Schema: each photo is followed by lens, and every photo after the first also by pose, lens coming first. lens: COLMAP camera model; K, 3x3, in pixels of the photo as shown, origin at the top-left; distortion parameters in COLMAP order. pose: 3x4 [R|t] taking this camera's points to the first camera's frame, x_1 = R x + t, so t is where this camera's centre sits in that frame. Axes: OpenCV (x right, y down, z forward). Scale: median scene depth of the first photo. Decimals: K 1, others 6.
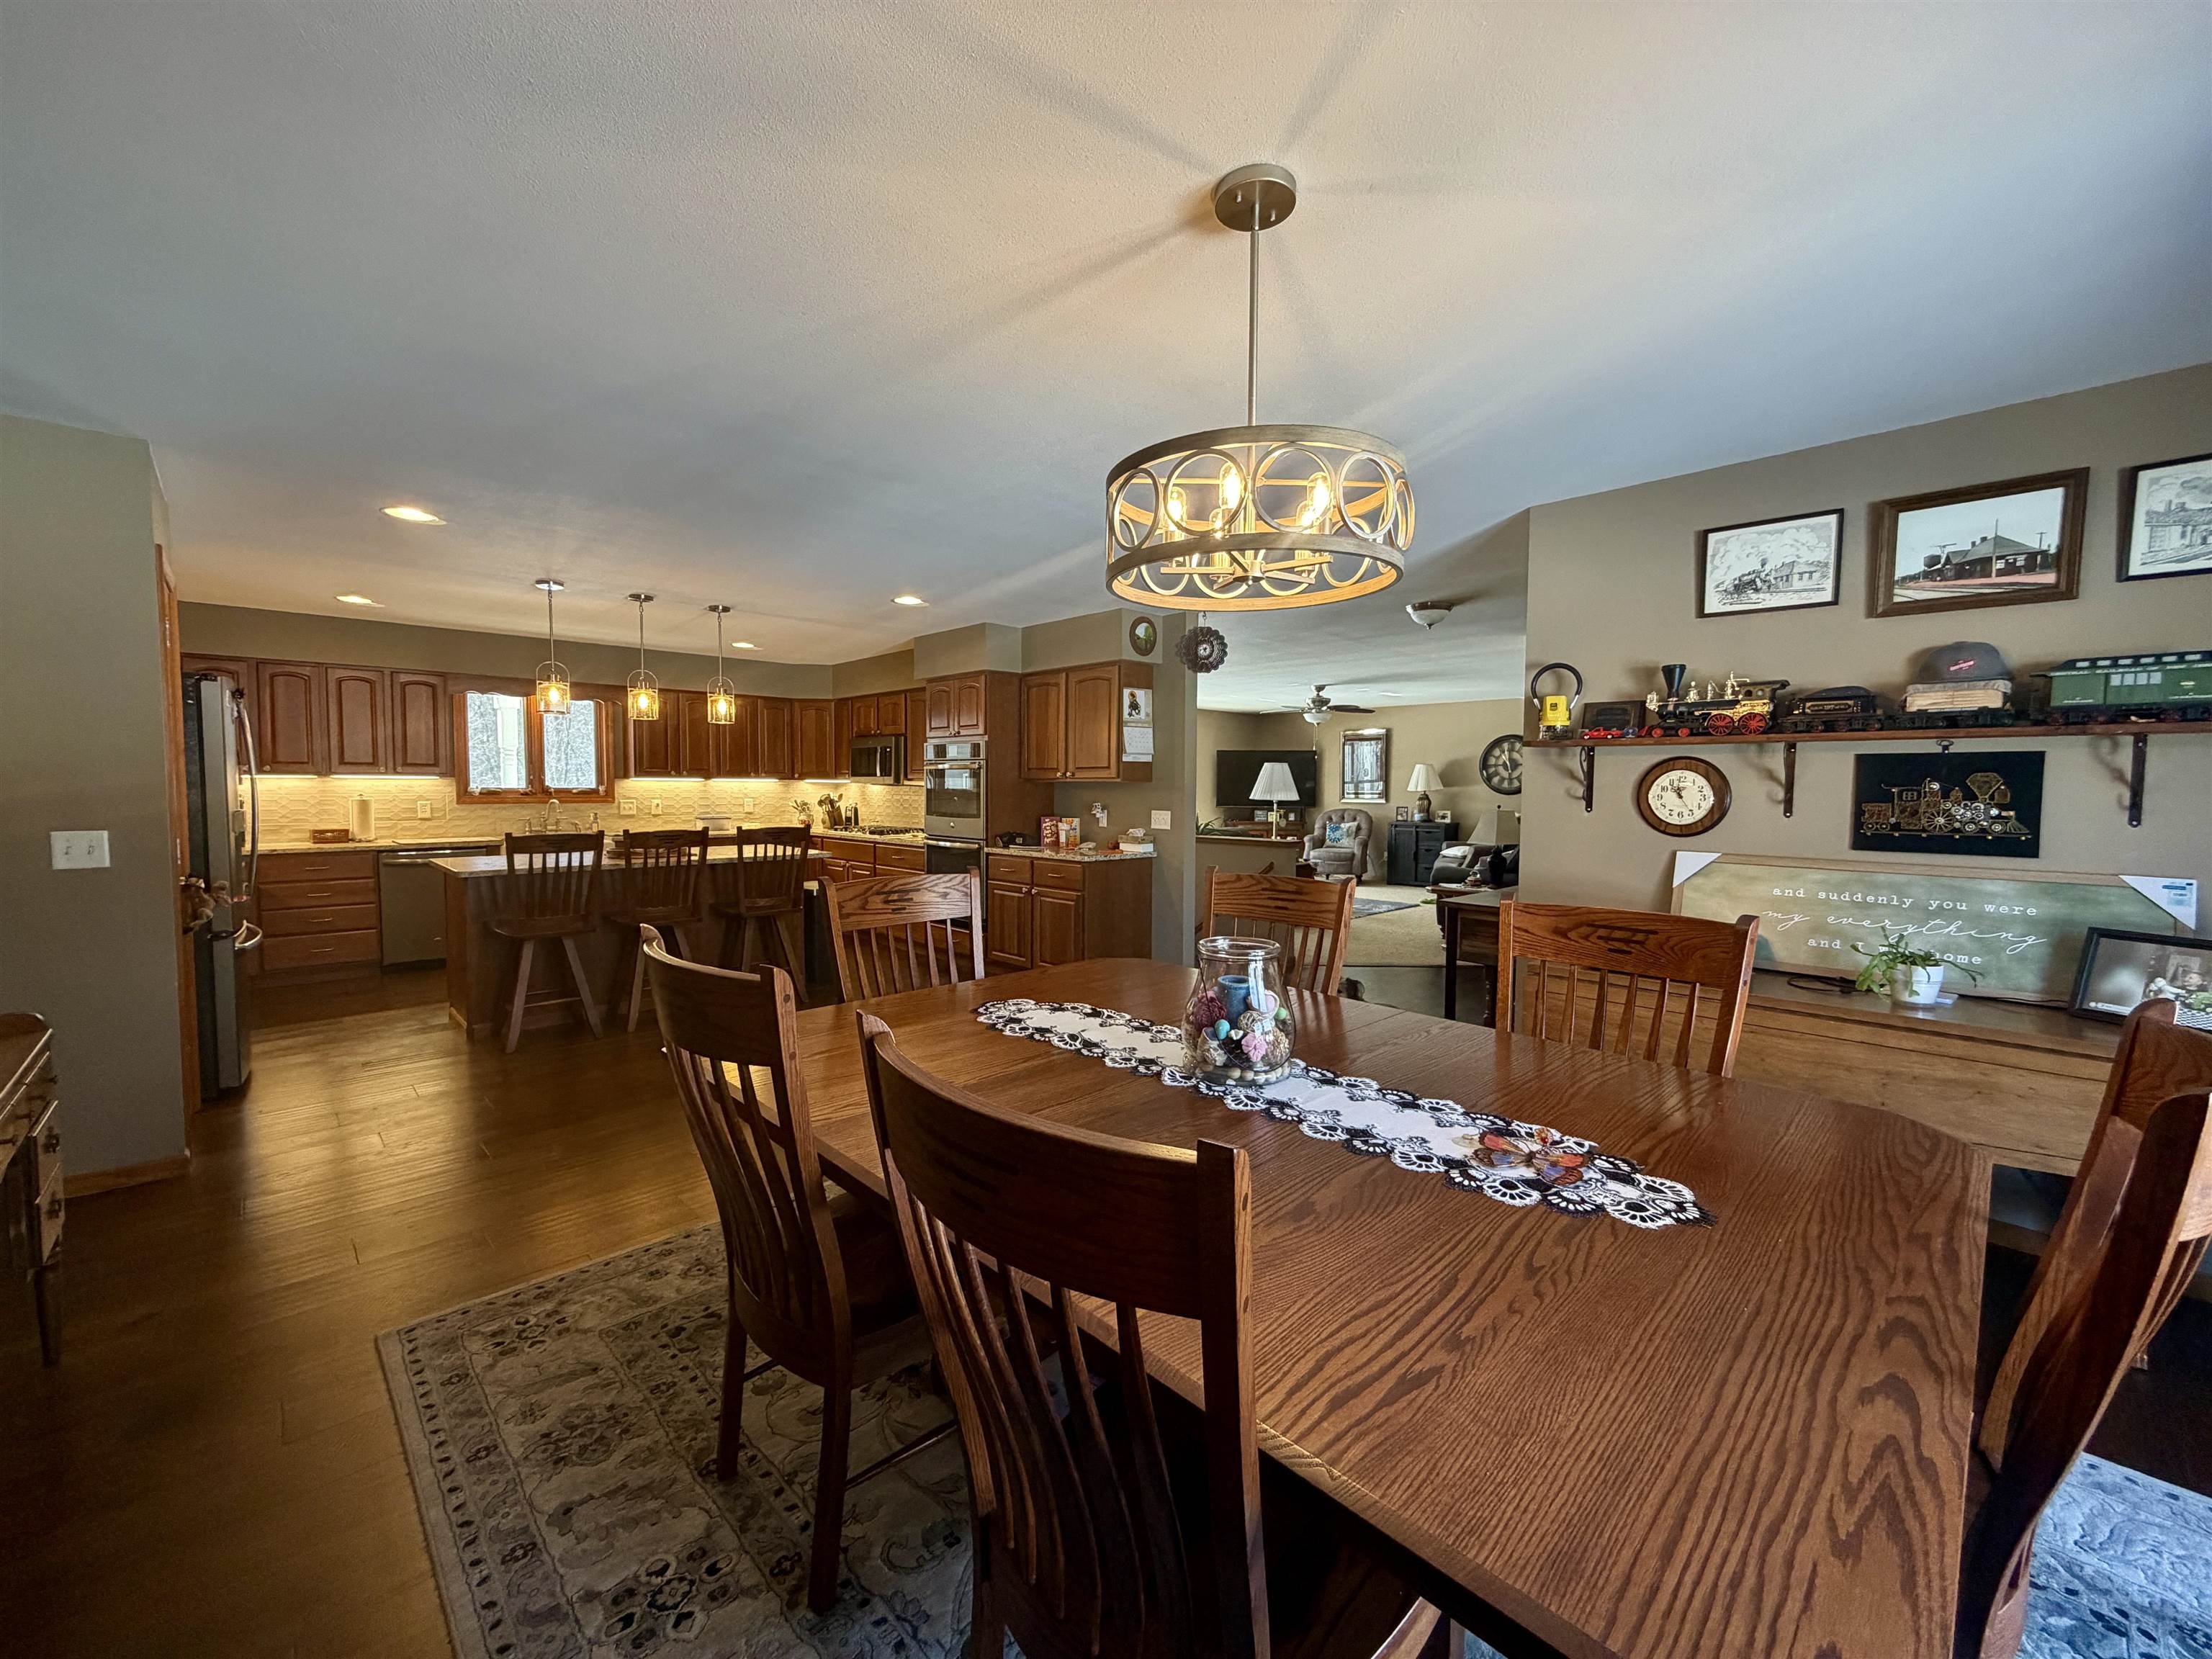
lens RADIAL K [[877.0, 0, 1098.6], [0, 877.0, 830.6], [0, 0, 1]] dist [0.003013, 0.000150]
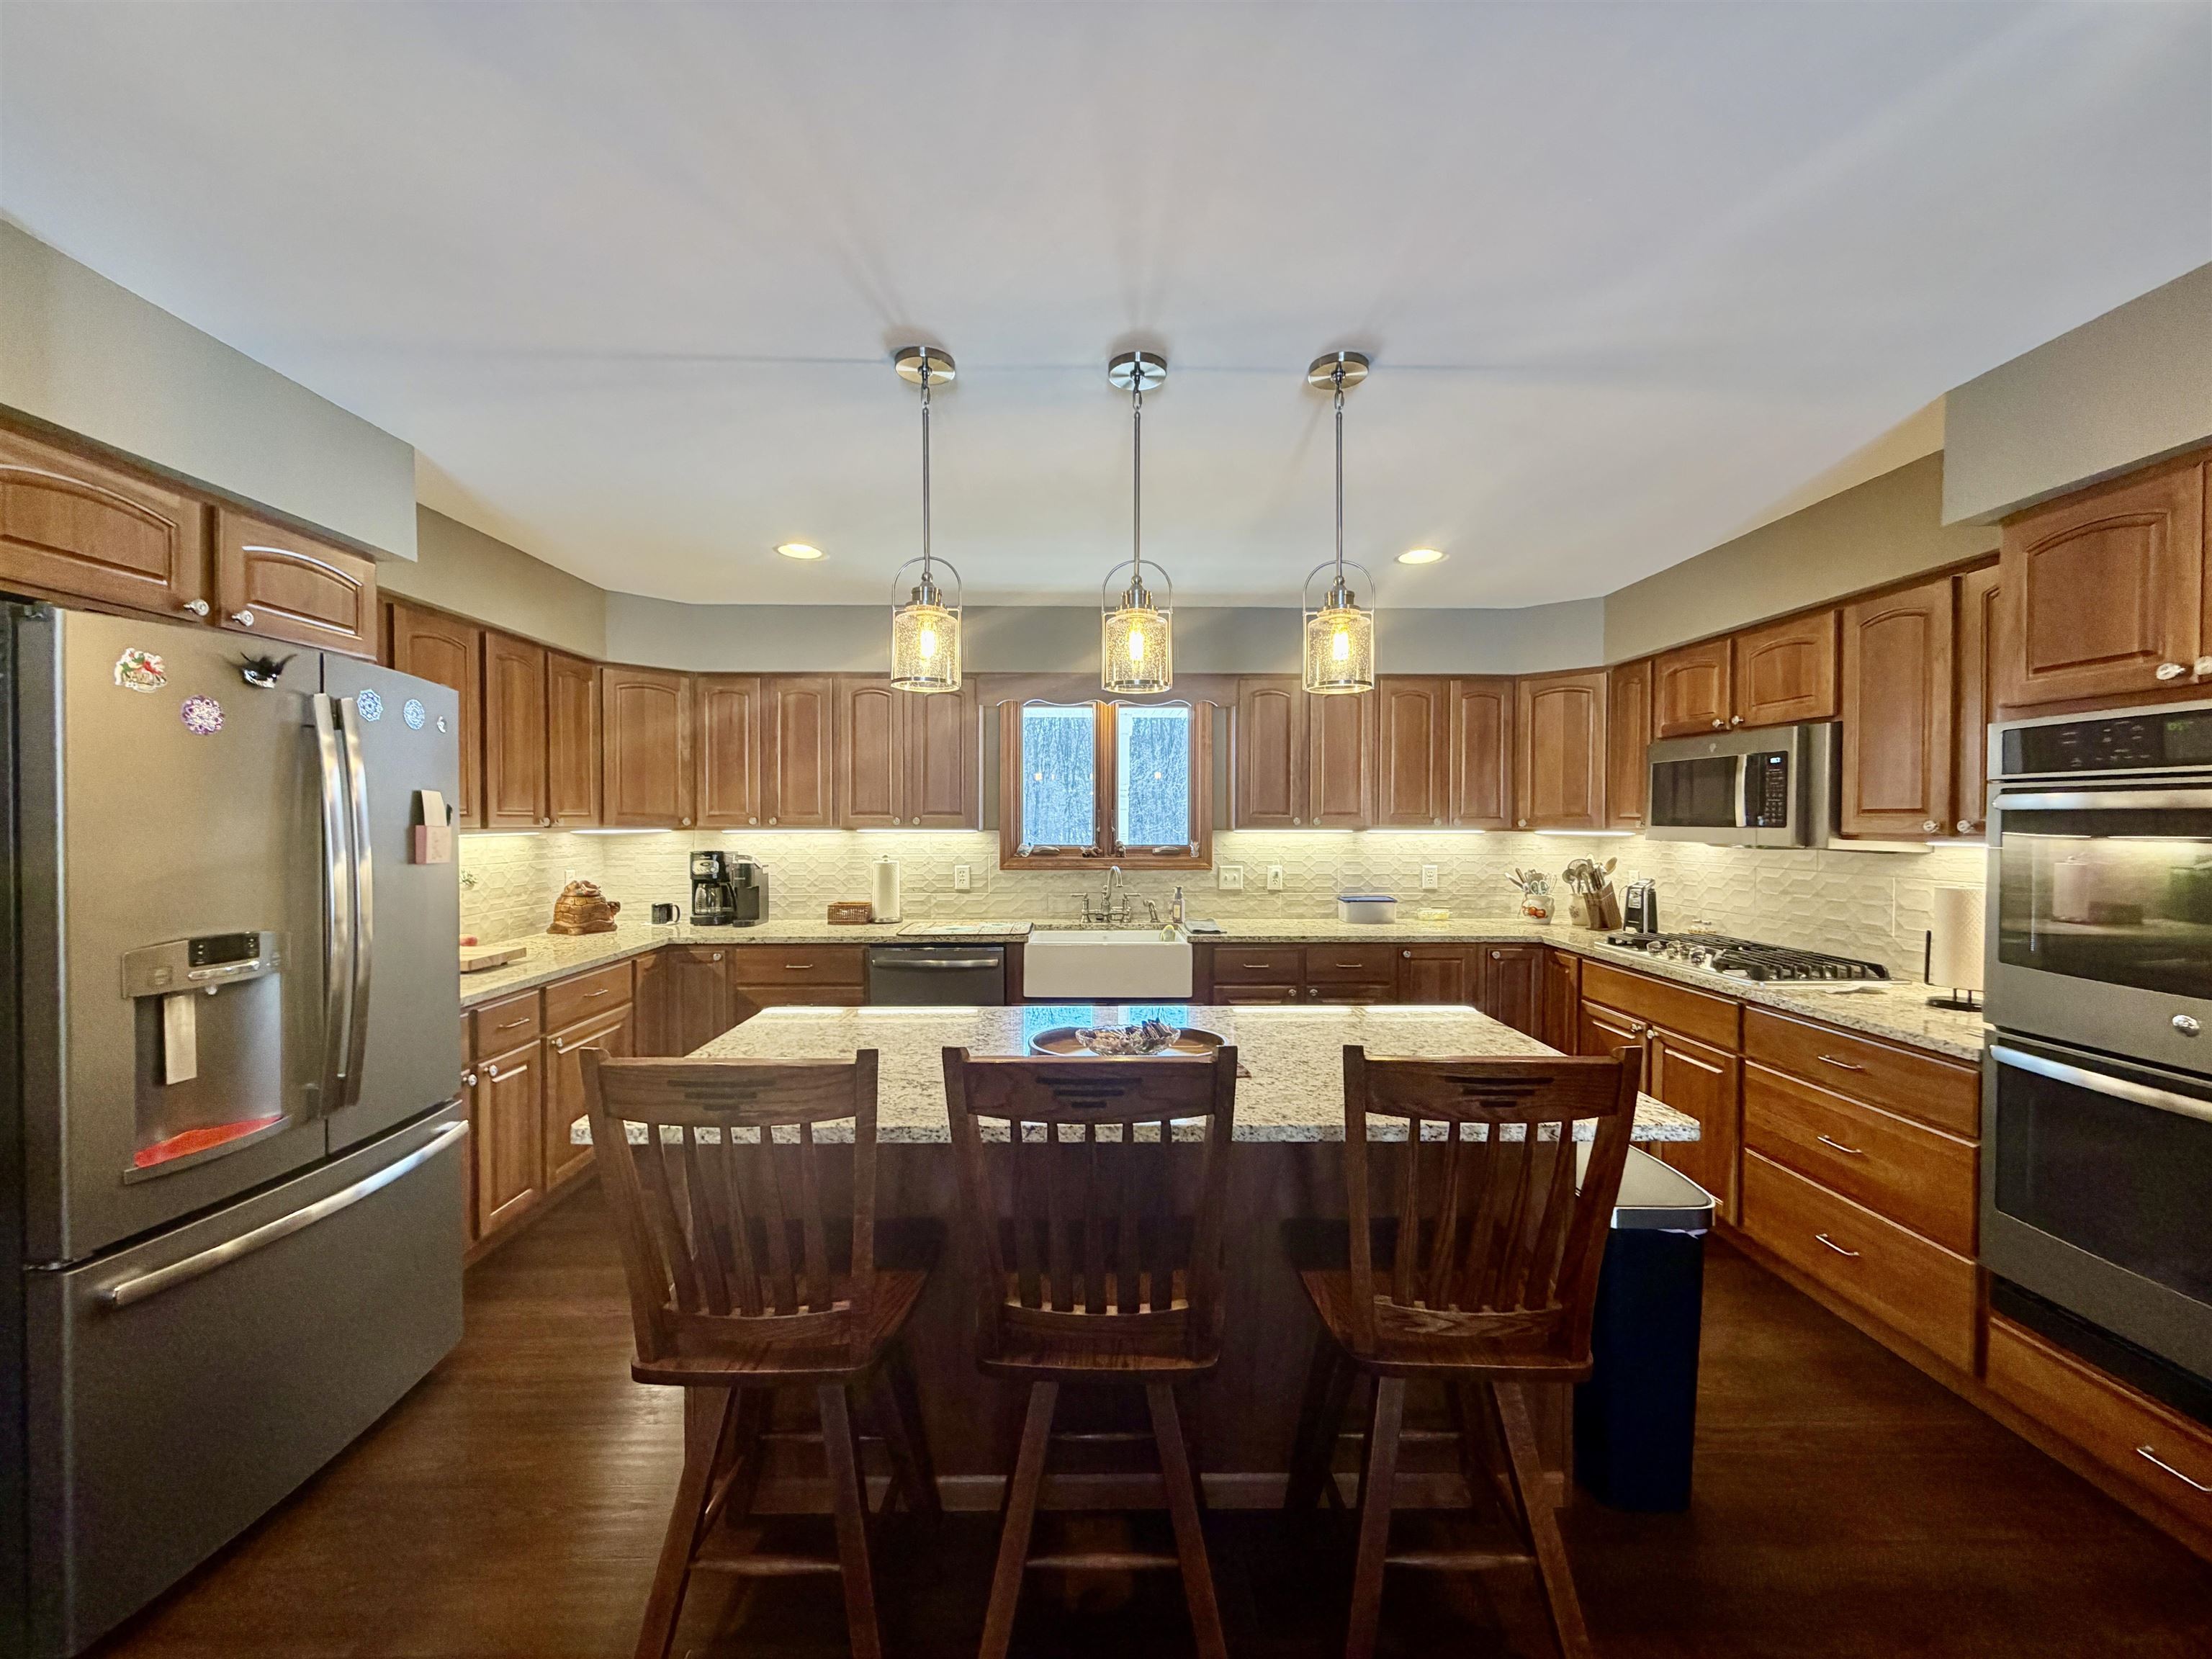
lens RADIAL K [[877.0, 0, 1102.8], [0, 877.0, 830.6], [0, 0, 1]] dist [0.003013, 0.000150]
pose [[0.732394, 0.002733, -0.680876, -0.191167], [-0.031034, 0.999087, -0.029372, -0.038948], [0.680174, 0.042642, 0.731810, 0.501634]]
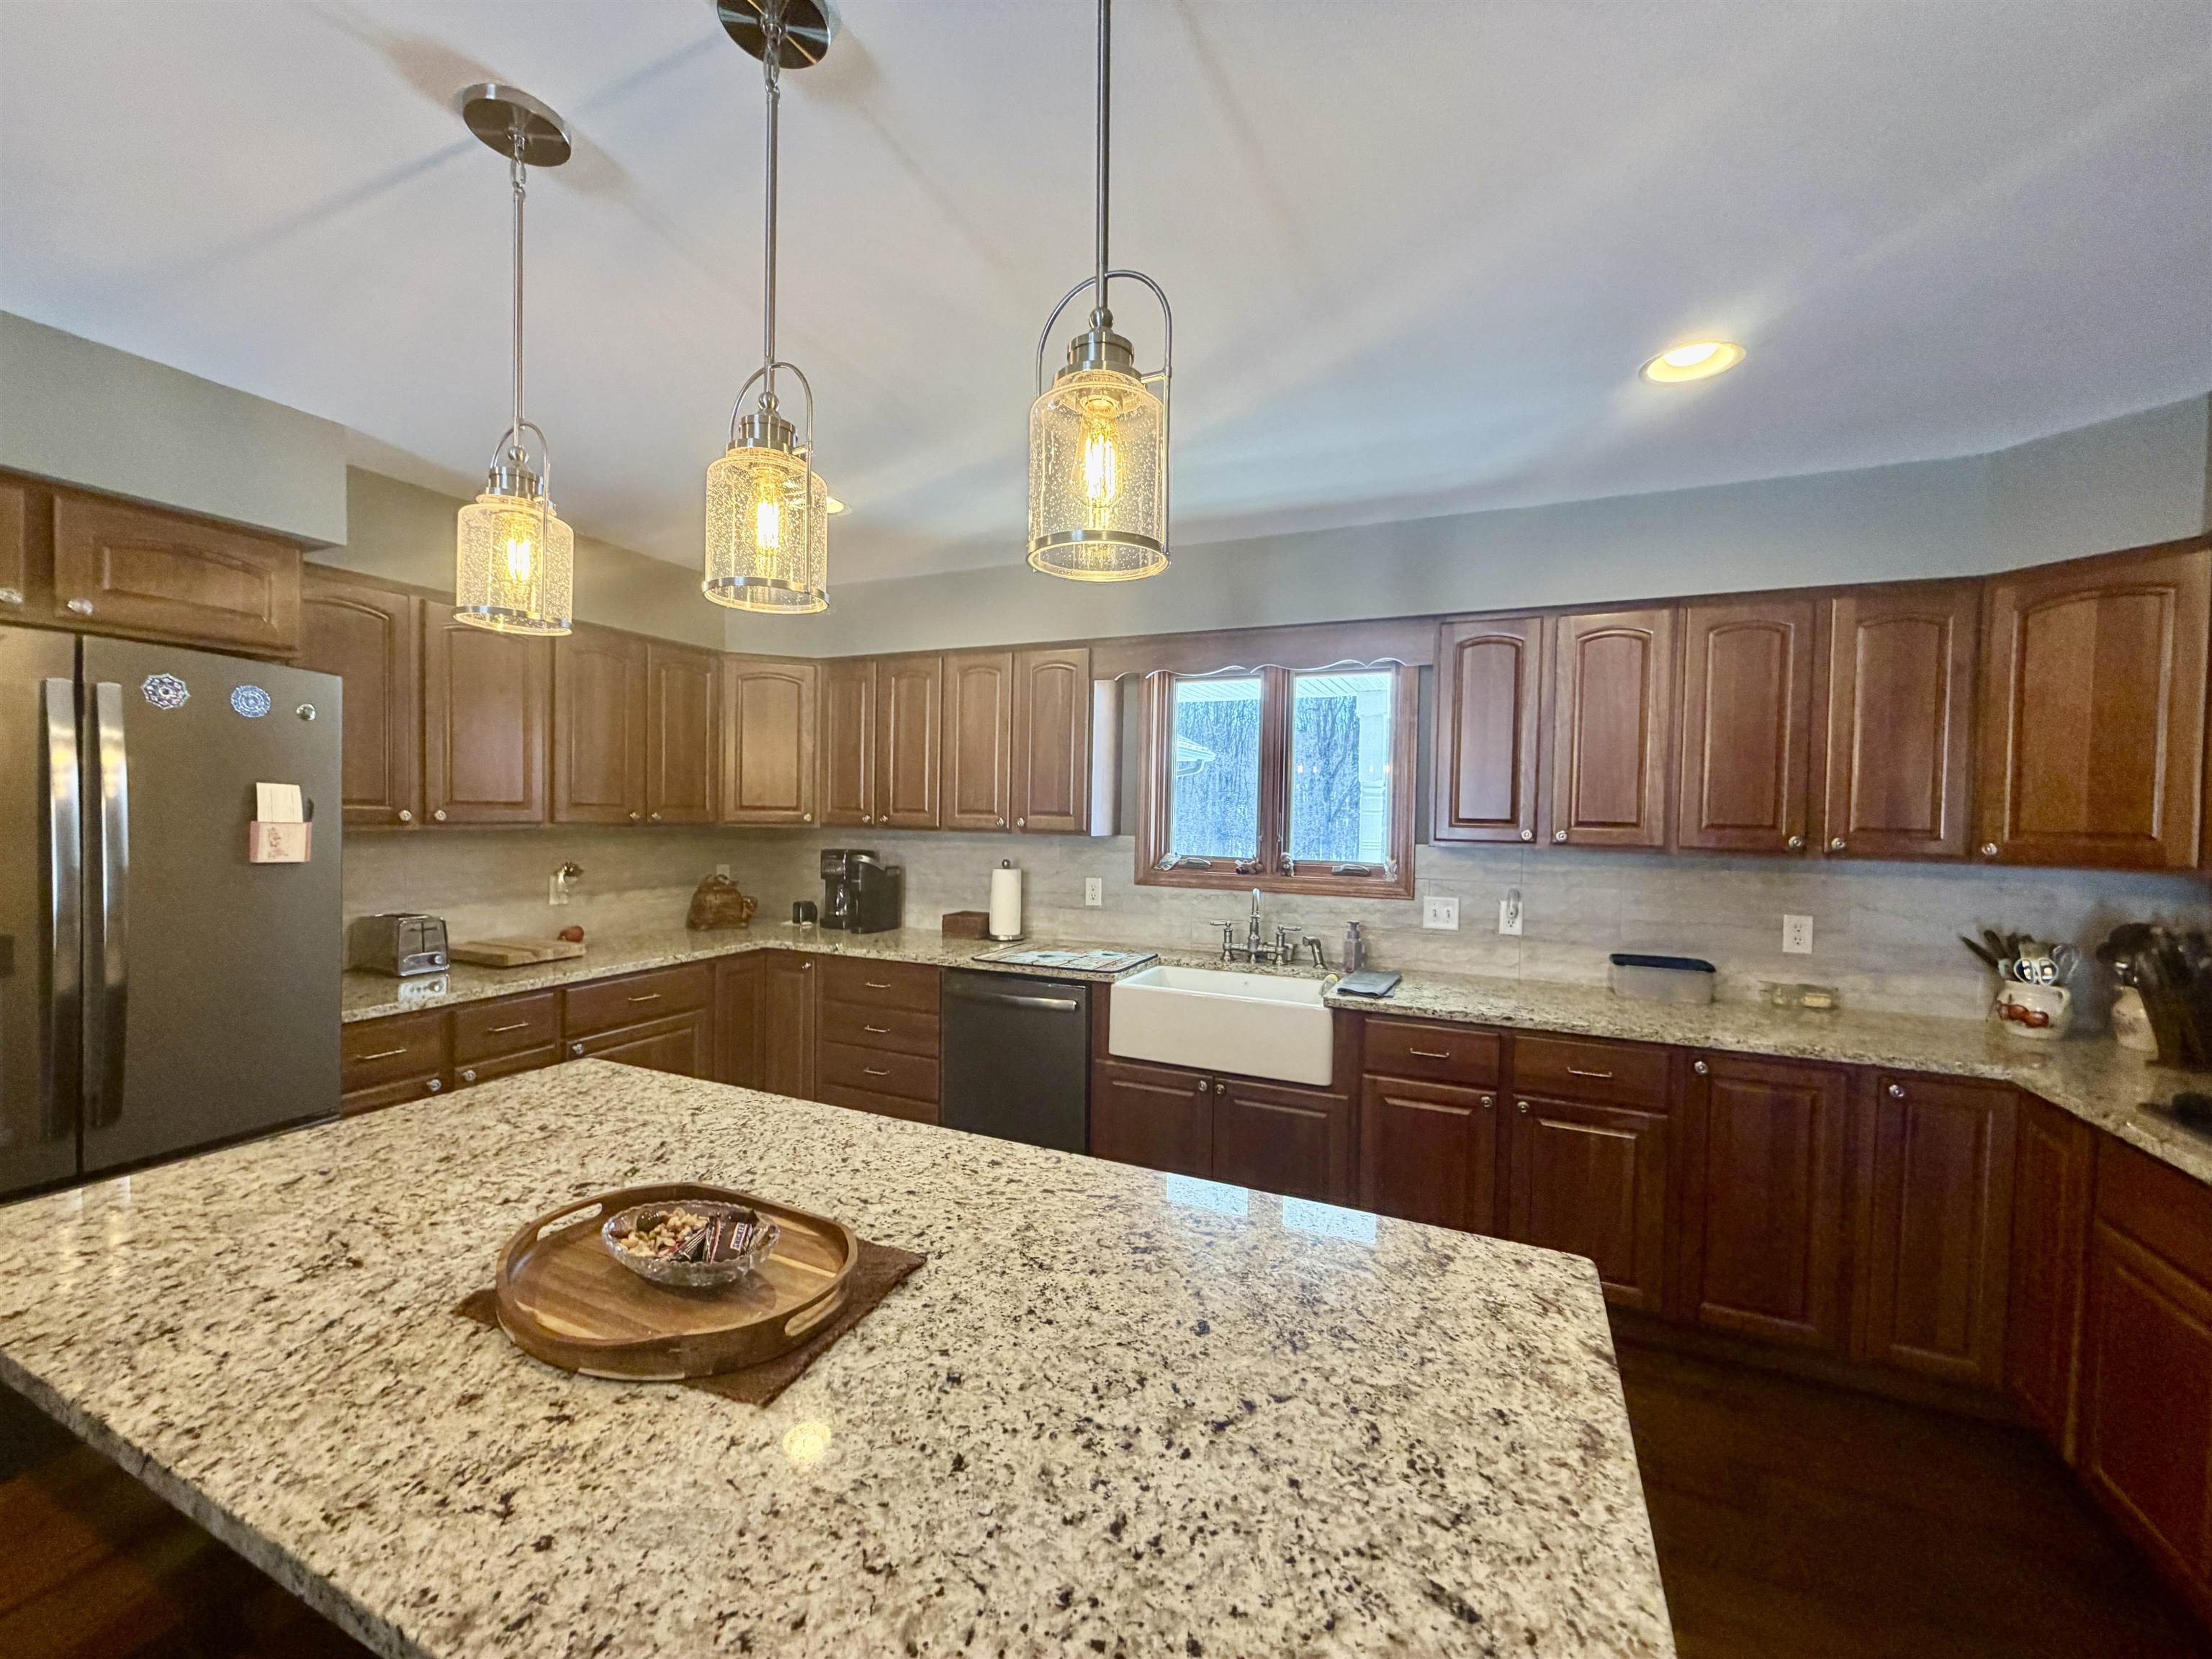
lens RADIAL K [[877.0, 0, 1107.4], [0, 877.0, 831.5], [0, 0, 1]] dist [0.003013, 0.000150]
pose [[0.367687, 0.020324, -0.929728, -0.207187], [-0.063909, 0.997950, -0.003459, -0.054659], [0.927751, 0.060690, 0.368232, 0.702242]]
